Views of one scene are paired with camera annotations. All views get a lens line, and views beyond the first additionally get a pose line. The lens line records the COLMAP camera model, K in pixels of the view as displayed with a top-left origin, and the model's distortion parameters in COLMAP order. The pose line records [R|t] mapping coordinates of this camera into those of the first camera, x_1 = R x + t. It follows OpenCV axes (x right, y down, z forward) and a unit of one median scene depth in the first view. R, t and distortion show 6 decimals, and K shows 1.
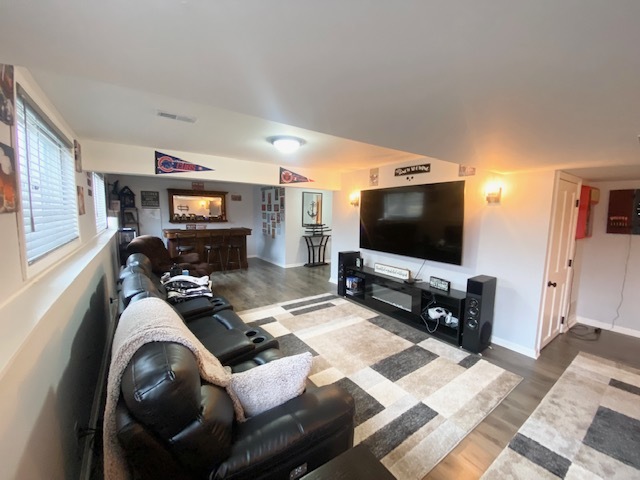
lens RADIAL K [[257.0, 0, 318.1], [0, 257.0, 238.8], [0, 0, 1]] dist [0.023505, -0.023907]
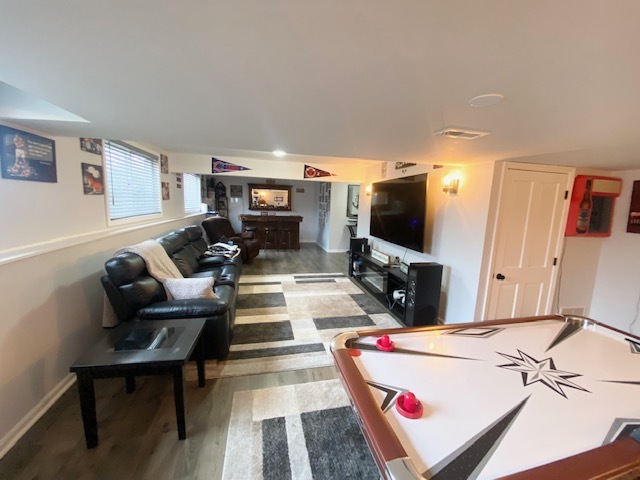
lens RADIAL K [[257.0, 0, 318.1], [0, 257.0, 238.8], [0, 0, 1]] dist [0.023505, -0.023907]
pose [[0.924701, 0.070624, -0.374085, 0.476936], [-0.060886, 0.997429, 0.037803, 0.027248], [0.375793, -0.012180, 0.926624, -0.133330]]
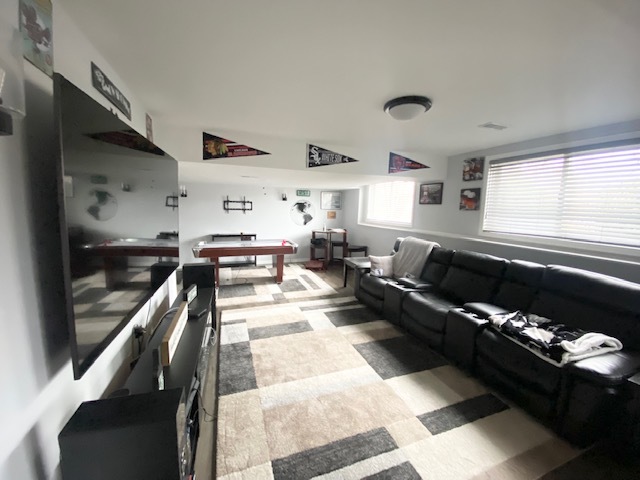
lens RADIAL K [[257.0, 0, 318.1], [0, 257.0, 238.8], [0, 0, 1]] dist [0.023505, -0.023907]
pose [[-0.965153, -0.061969, 0.254242, -0.075639], [-0.003546, 0.974564, 0.224081, -0.146152], [-0.261661, 0.215371, -0.940823, 1.434924]]
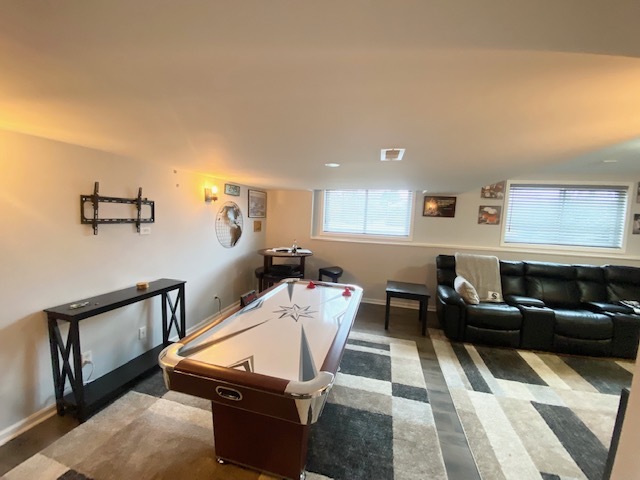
lens RADIAL K [[256.4, 0, 321.9], [0, 256.4, 245.0], [0, 0, 1]] dist [-0.000541, -0.000054]
pose [[-0.749595, 0.034393, -0.661003, 0.941462], [-0.117976, 0.975716, 0.184556, -0.063827], [0.651298, 0.216325, -0.727333, 0.671776]]
